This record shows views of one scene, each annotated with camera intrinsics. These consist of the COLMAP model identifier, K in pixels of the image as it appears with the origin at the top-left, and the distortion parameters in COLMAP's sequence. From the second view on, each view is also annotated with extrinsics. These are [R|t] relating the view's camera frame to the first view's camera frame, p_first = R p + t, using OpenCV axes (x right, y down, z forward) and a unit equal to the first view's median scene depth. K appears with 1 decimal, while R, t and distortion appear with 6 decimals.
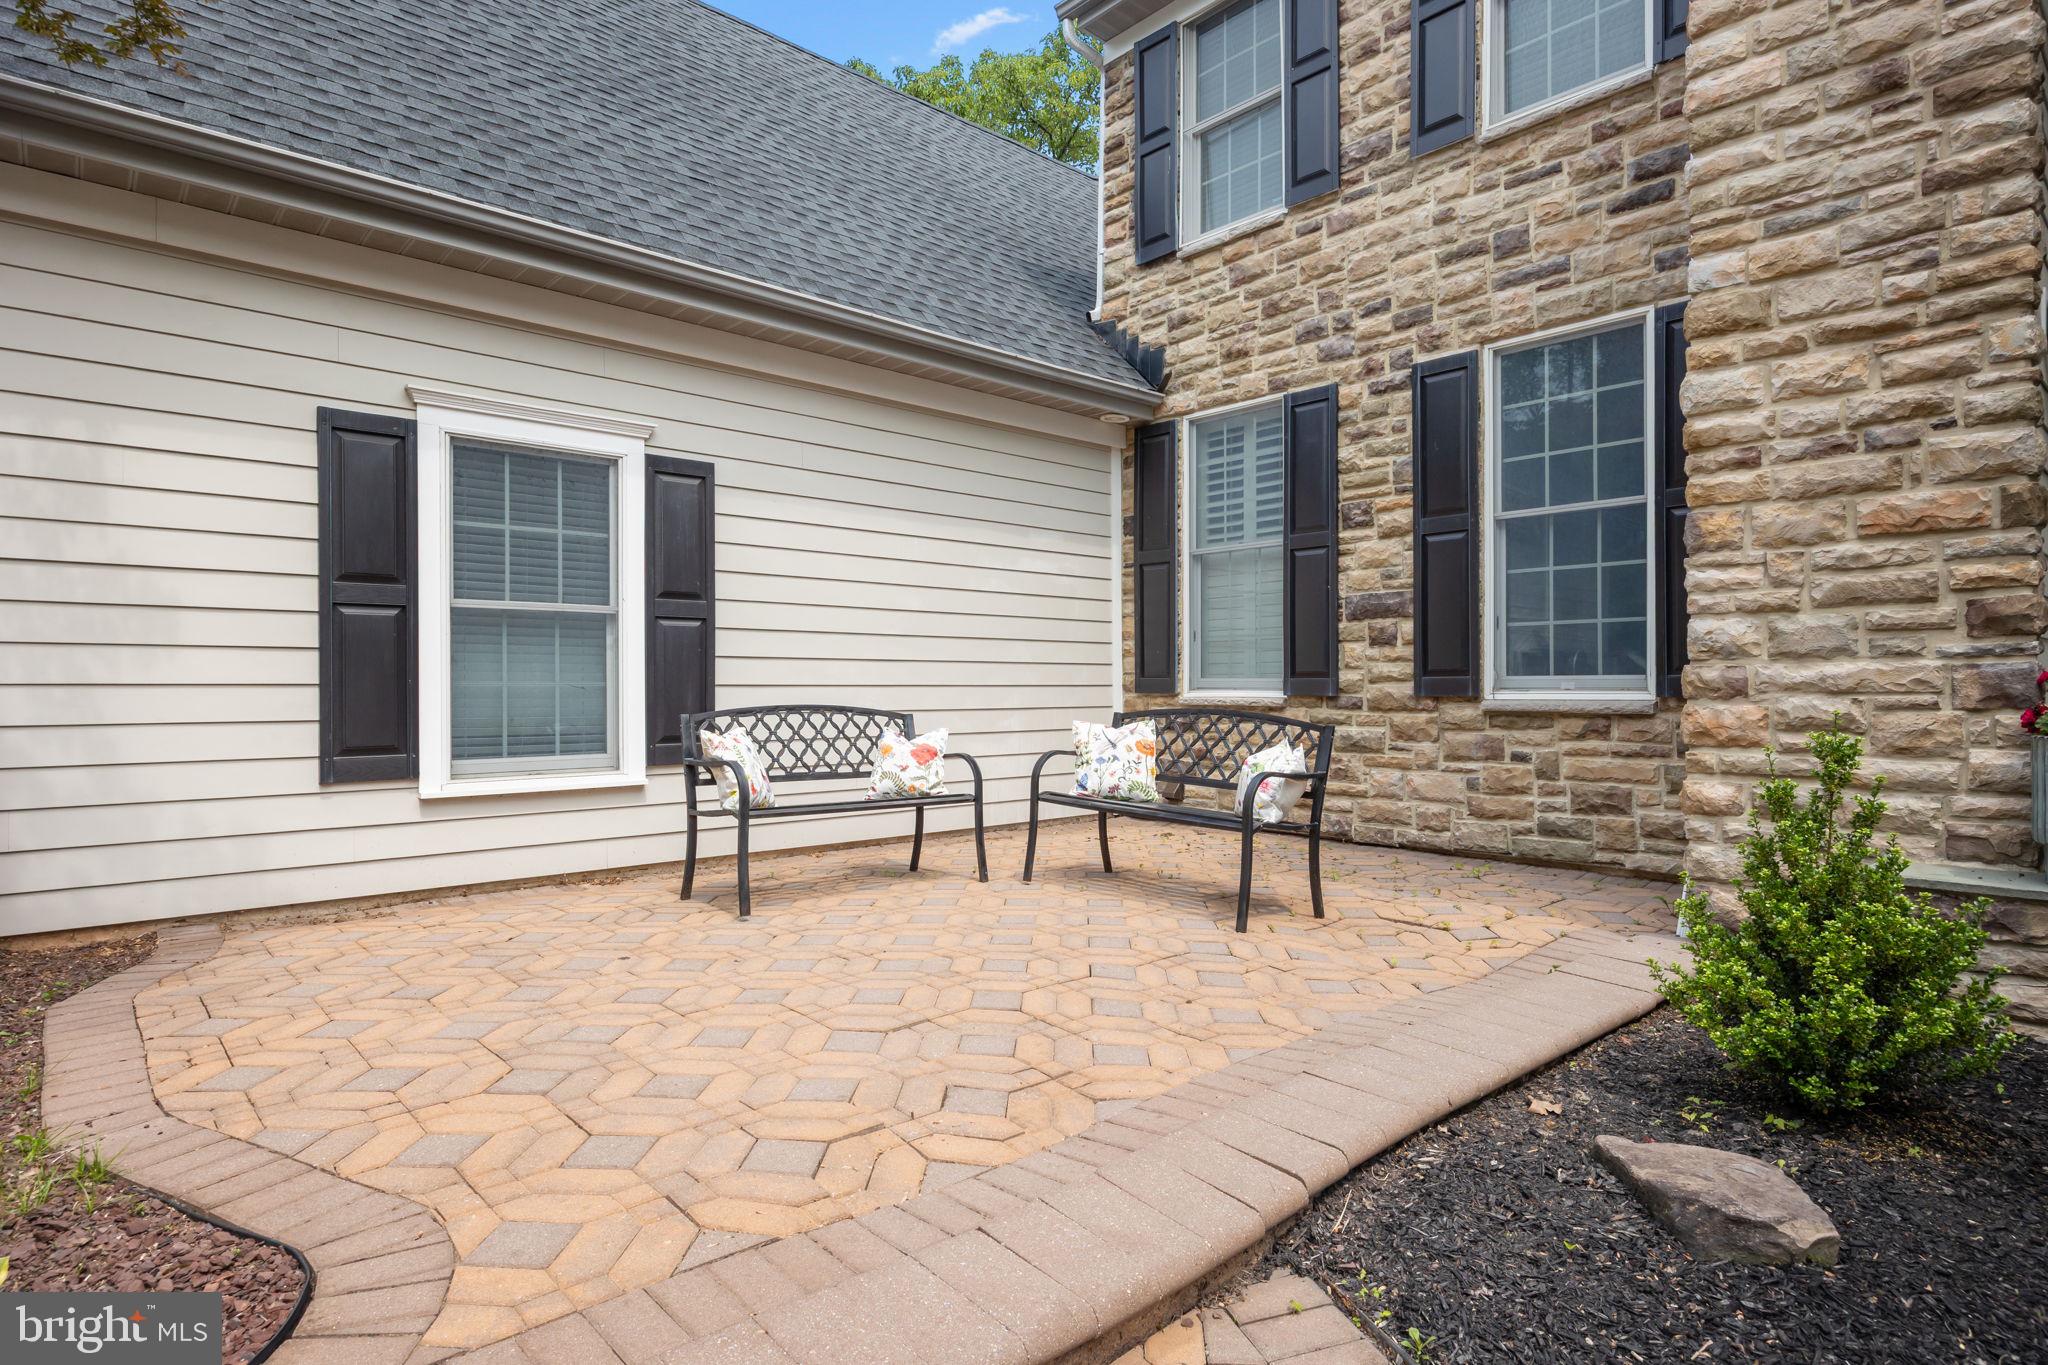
lens RADIAL K [[1056.1, 0, 1055.1], [0, 1056.1, 687.7], [0, 0, 1]] dist [0.000161, -0.000444]
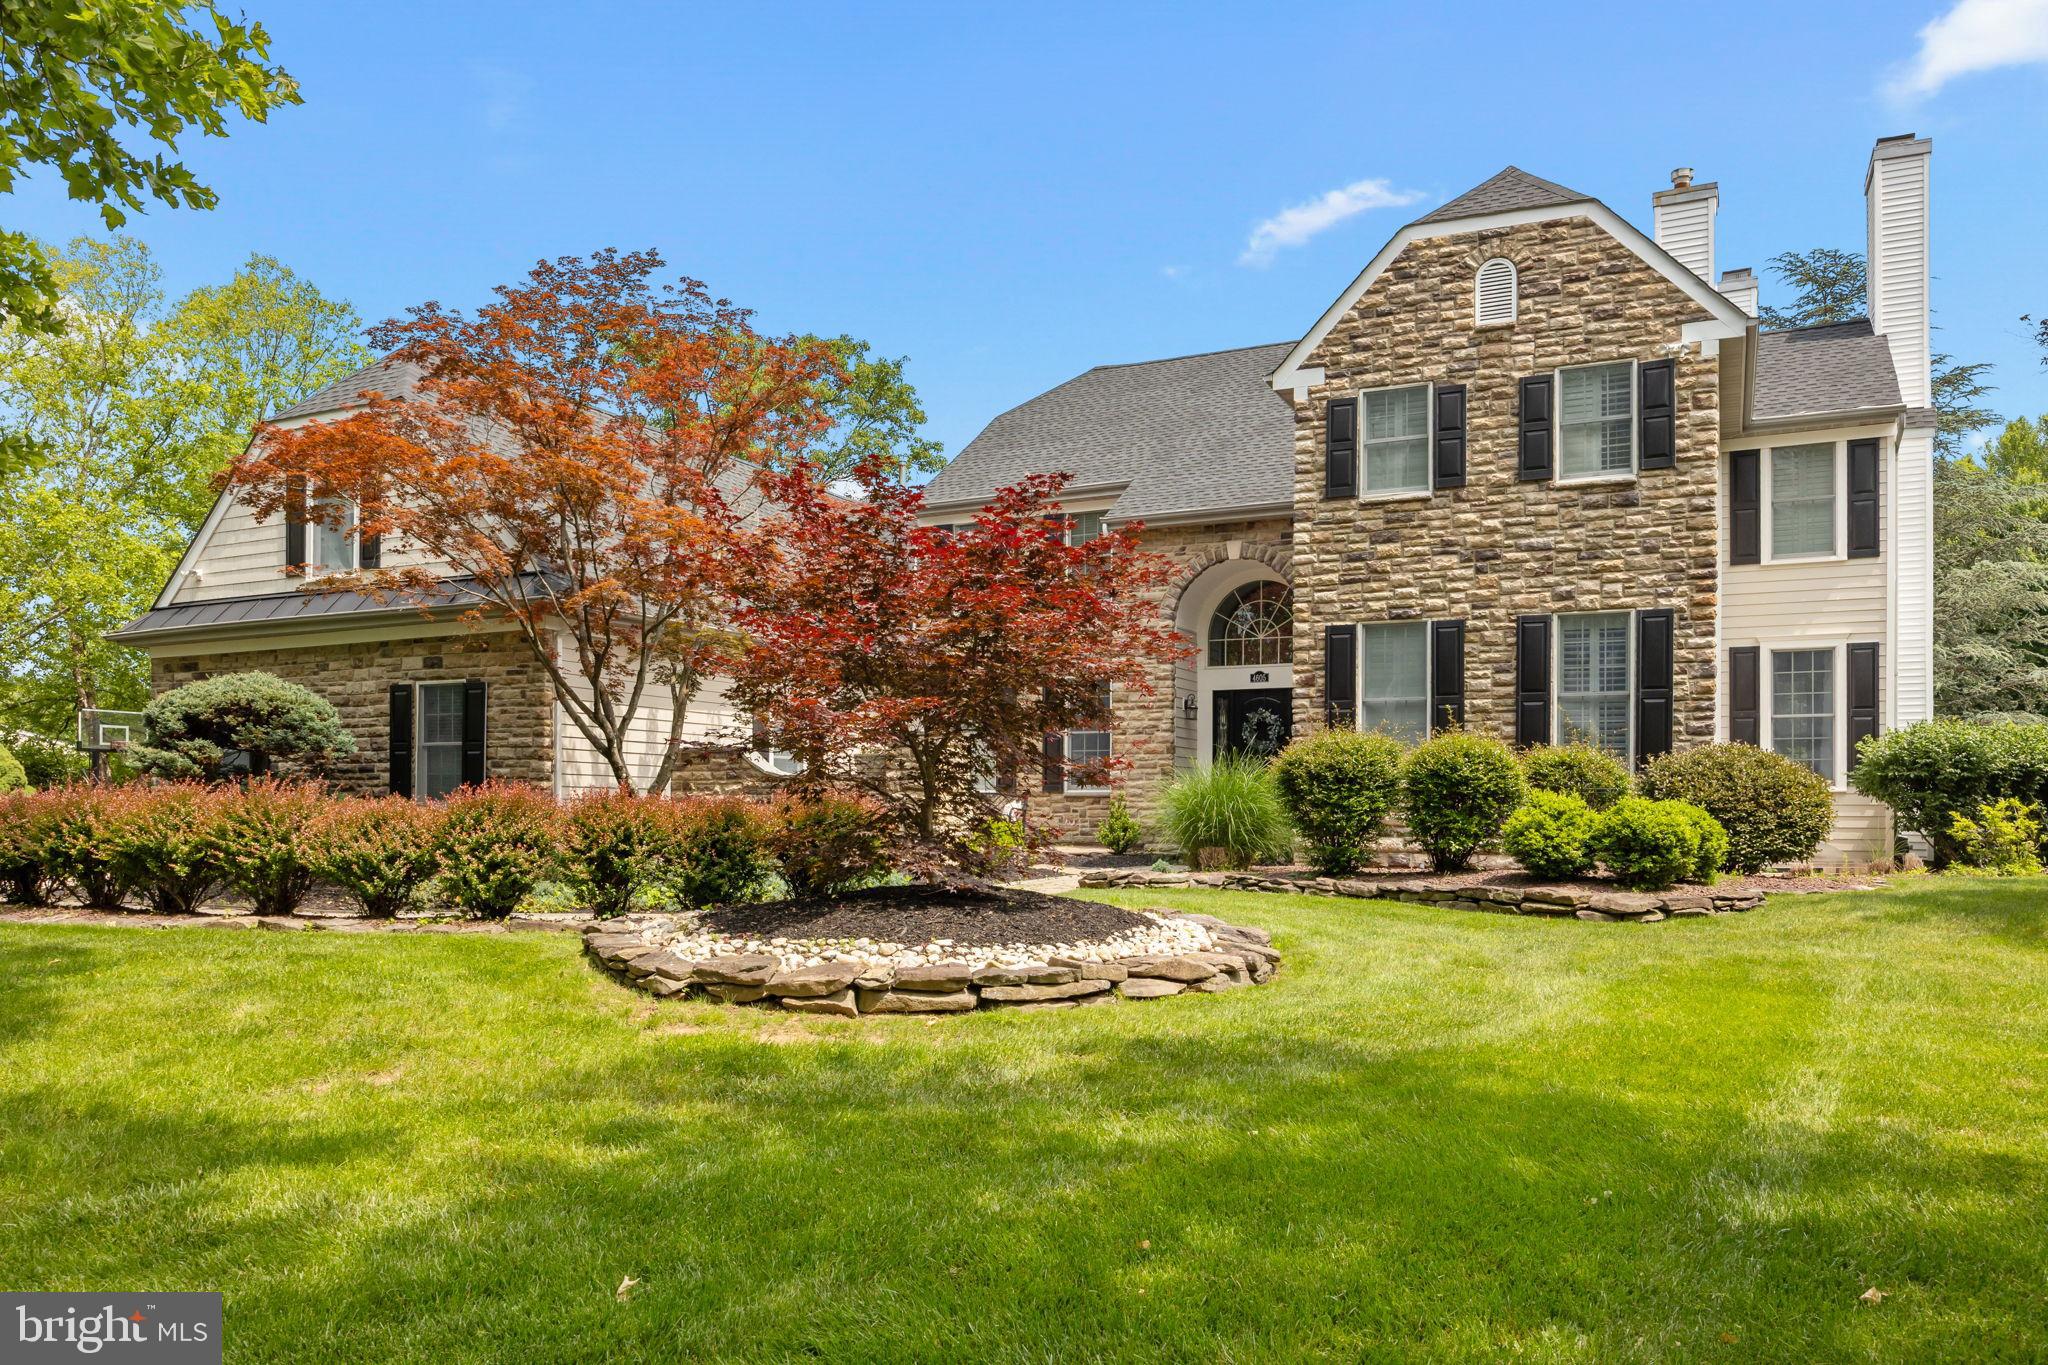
lens RADIAL K [[1646.4, 0, 1024.0], [0, 1646.4, 682.5], [0, 0, 1]] dist [-0.006004, -0.001681]
pose [[0.932636, 0.038047, 0.358807, -1.424960], [-0.007297, 0.996210, -0.086669, 0.106923], [-0.360744, 0.078212, 0.929380, -3.409308]]
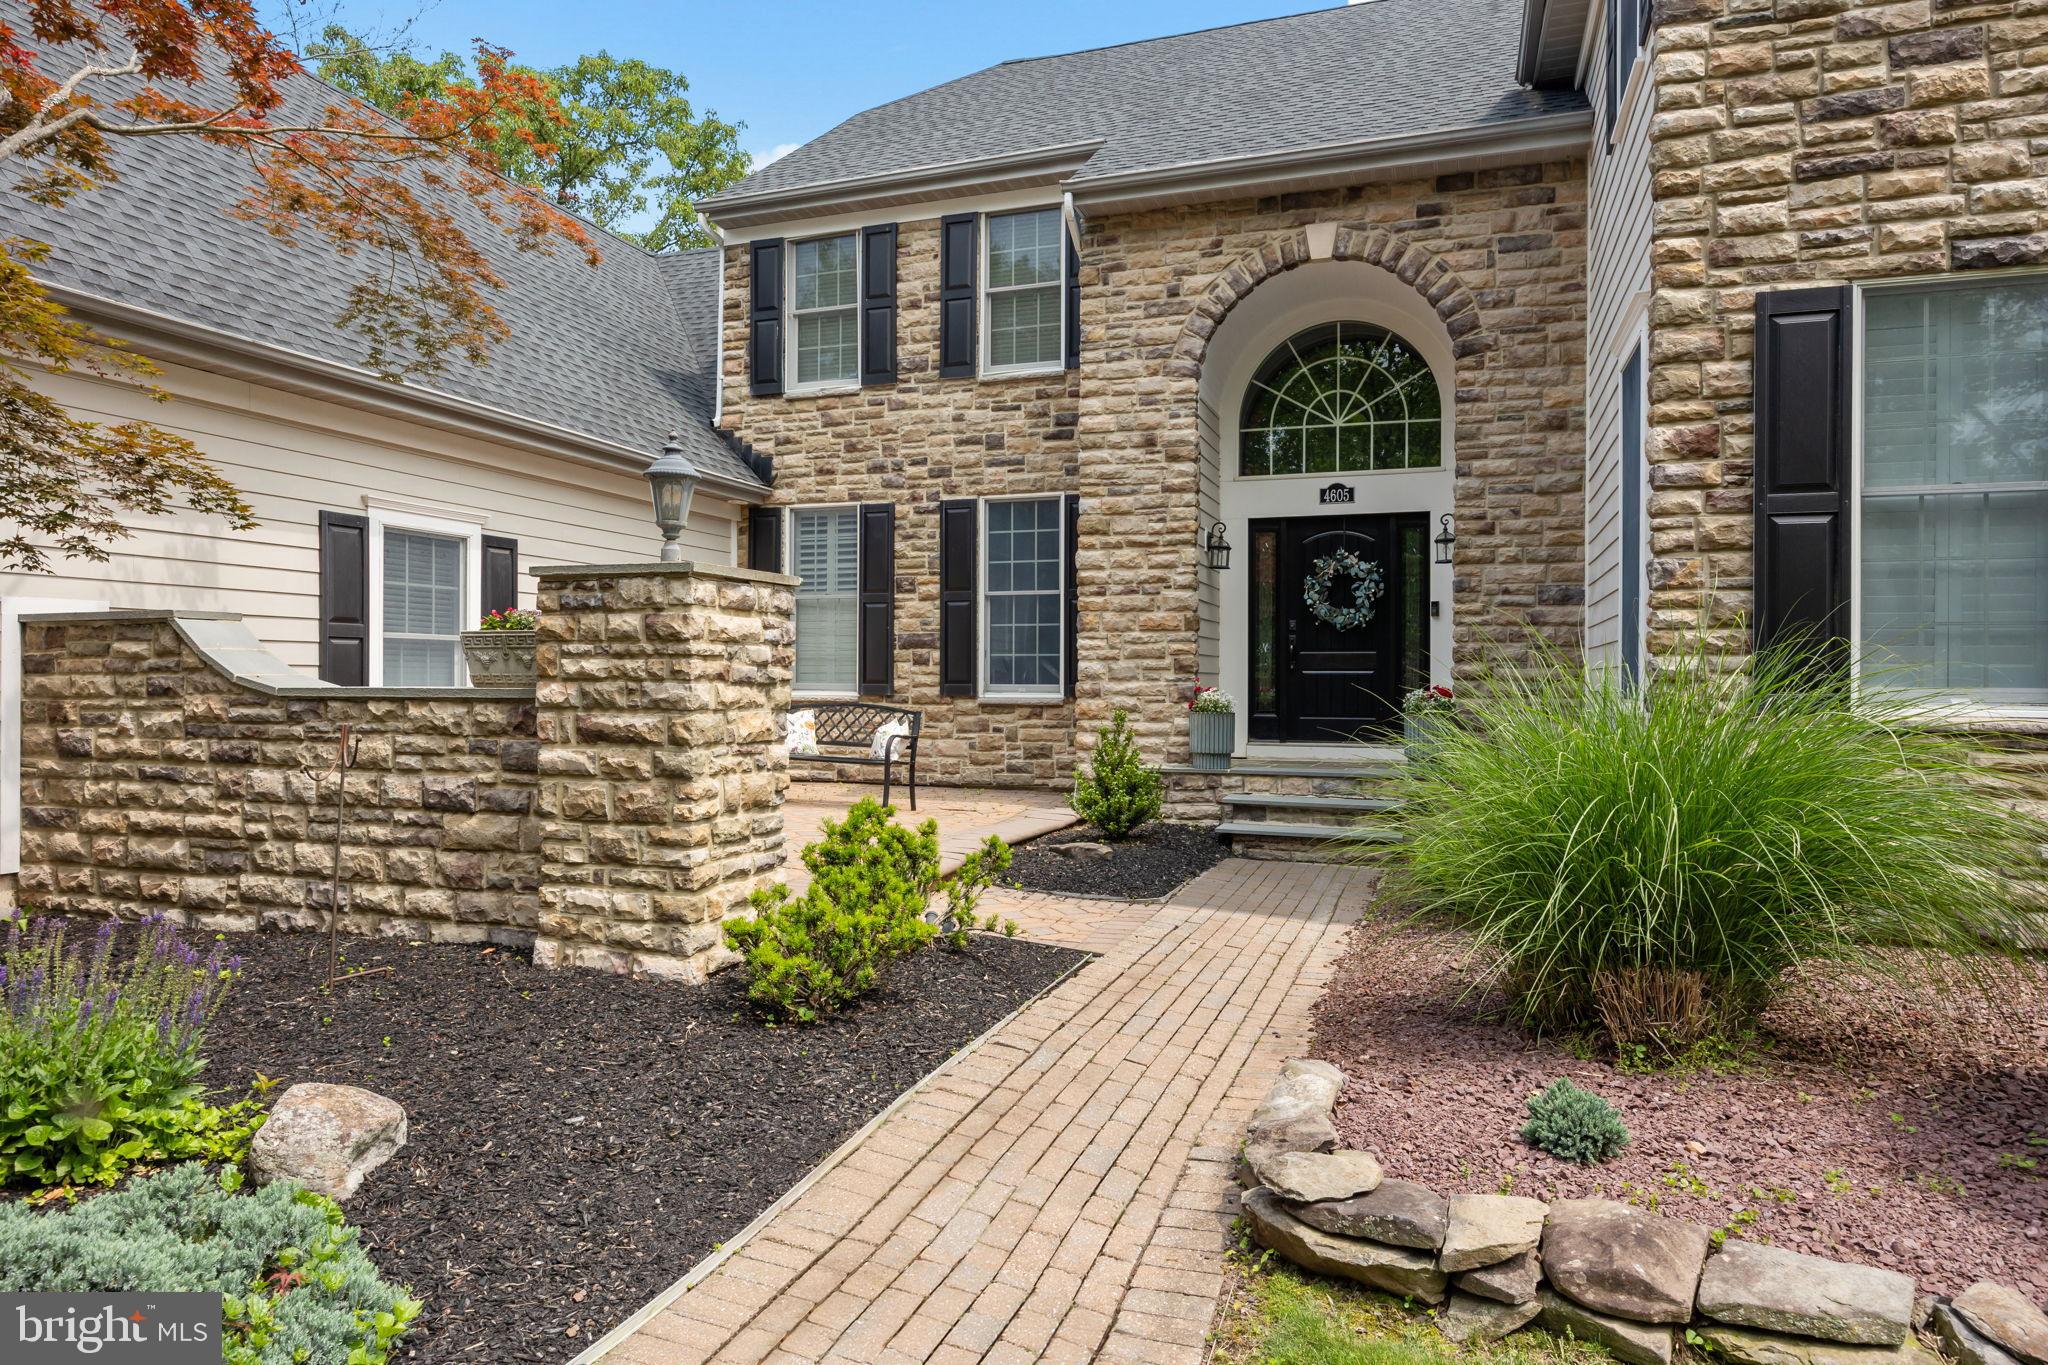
lens RADIAL K [[1217.0, 0, 1024.0], [0, 1217.0, 682.5], [0, 0, 1]] dist [-0.008523, 0.000185]
pose [[0.880862, 0.004934, 0.473347, -0.493229], [-0.005991, 0.999982, 0.000726, -0.015823], [-0.473335, -0.003475, 0.880876, -0.832090]]
